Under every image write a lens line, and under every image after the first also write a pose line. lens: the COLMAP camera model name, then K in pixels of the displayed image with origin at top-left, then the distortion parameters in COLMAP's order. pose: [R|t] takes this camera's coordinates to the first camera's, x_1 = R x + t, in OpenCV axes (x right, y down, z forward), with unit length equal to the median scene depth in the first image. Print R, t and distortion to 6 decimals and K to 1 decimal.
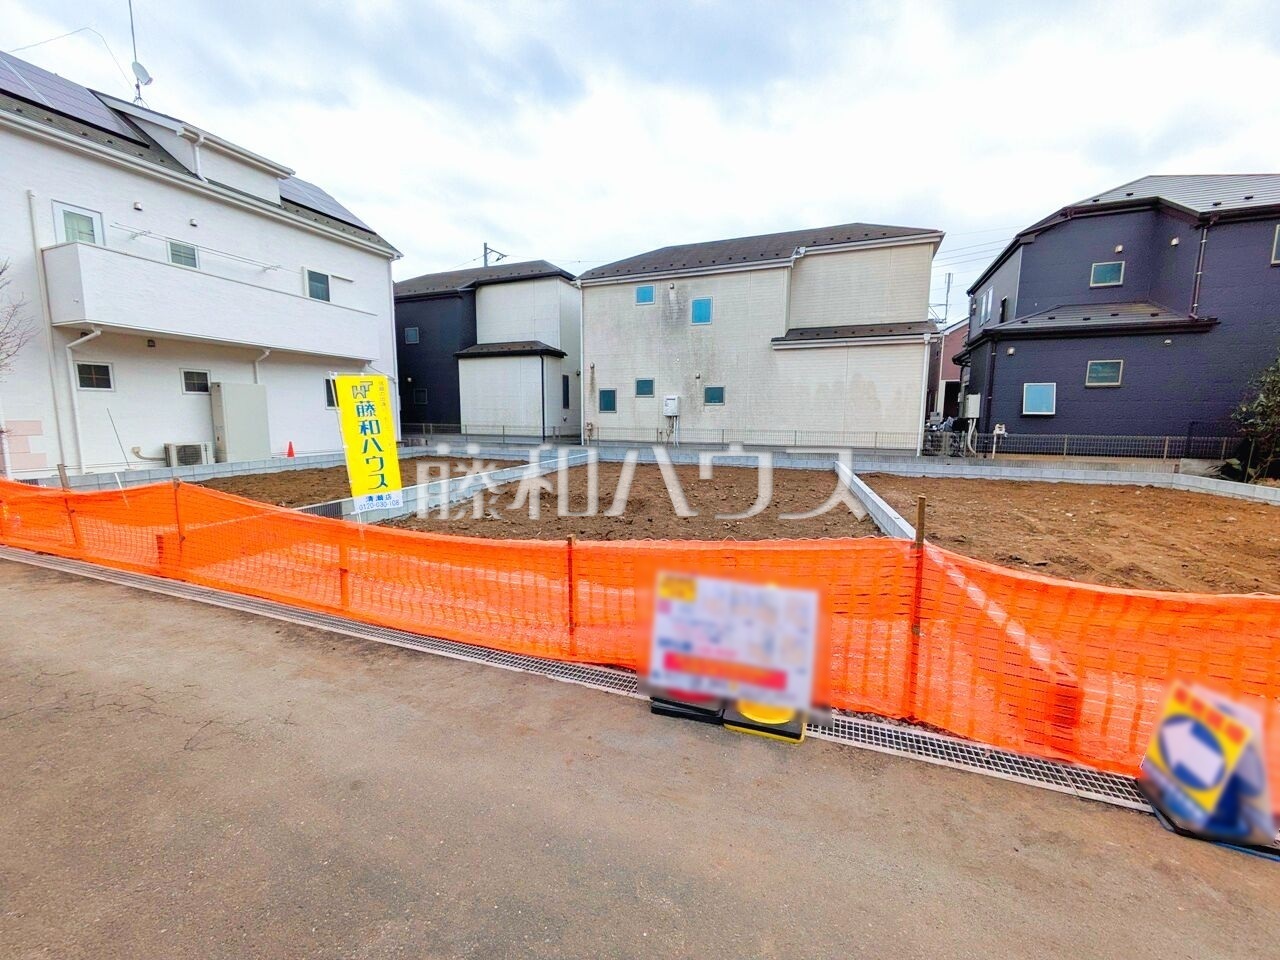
lens RADIAL K [[505.6, 0, 645.2], [0, 505.6, 477.9], [0, 0, 1]] dist [-0.002460, 0.002243]
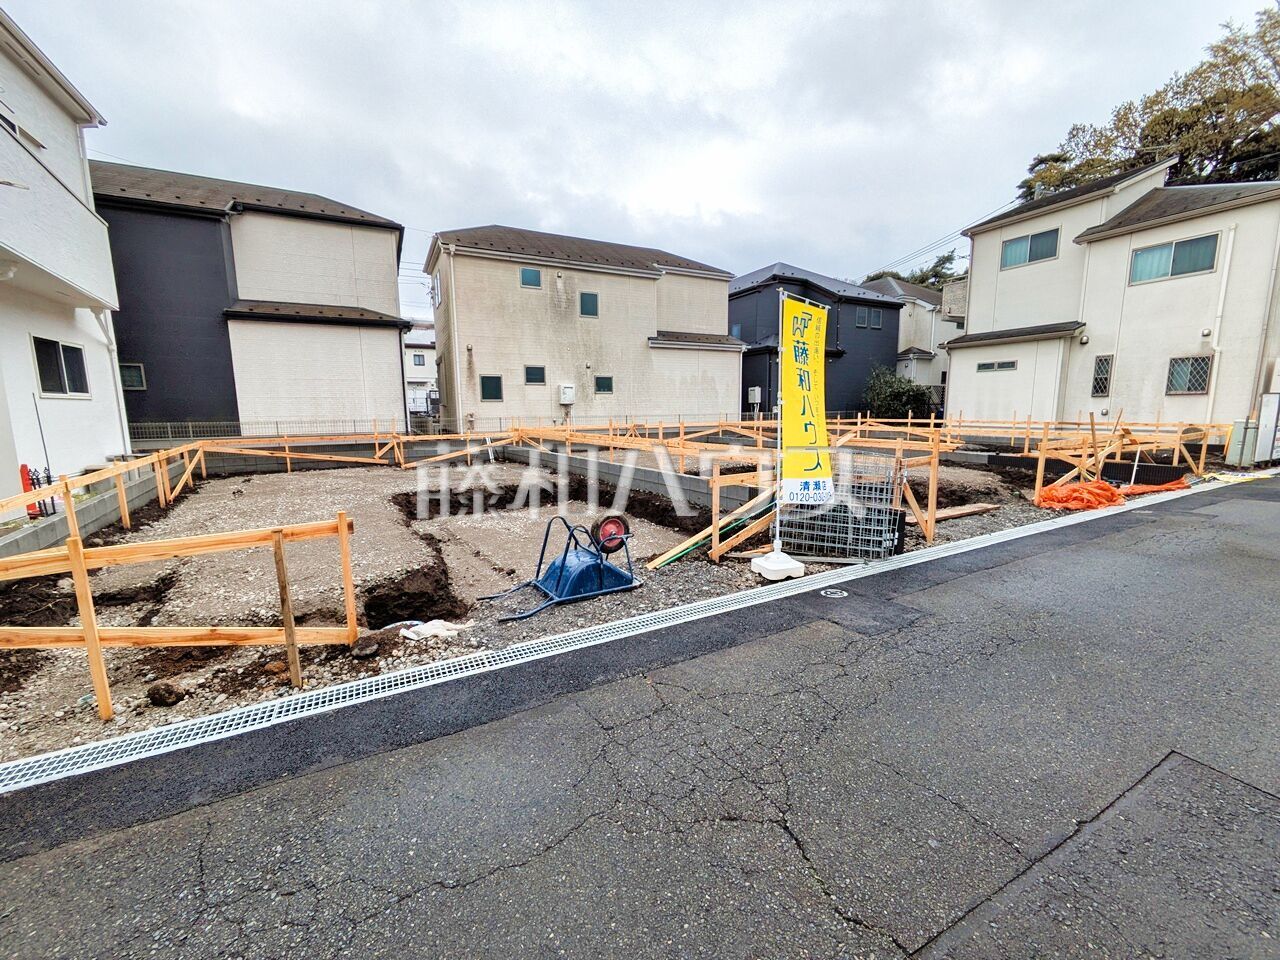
lens RADIAL K [[505.6, 0, 644.5], [0, 505.6, 478.8], [0, 0, 1]] dist [-0.002460, 0.002243]
pose [[0.645779, -0.120685, 0.753927, -0.678842], [0.108455, 0.991916, 0.065883, -0.025678], [-0.755783, 0.039221, 0.653647, 0.240711]]
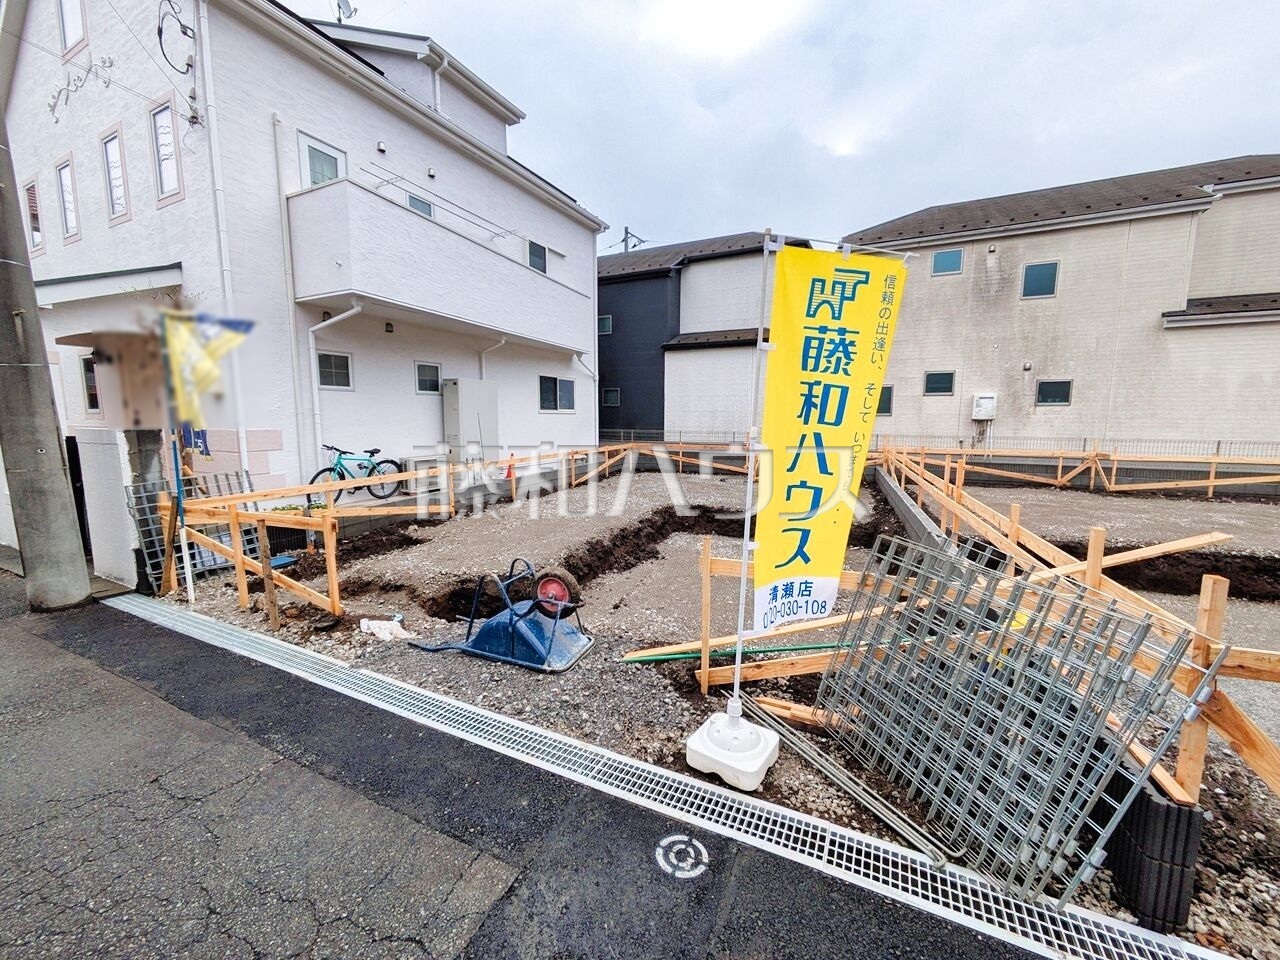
lens RADIAL K [[505.6, 0, 645.8], [0, 505.6, 479.3], [0, 0, 1]] dist [-0.002460, 0.002243]
pose [[0.996803, 0.007277, -0.079567, -0.422424], [-0.007306, 0.999973, -0.000075, -0.031662], [0.079564, 0.000656, 0.996830, 0.214809]]
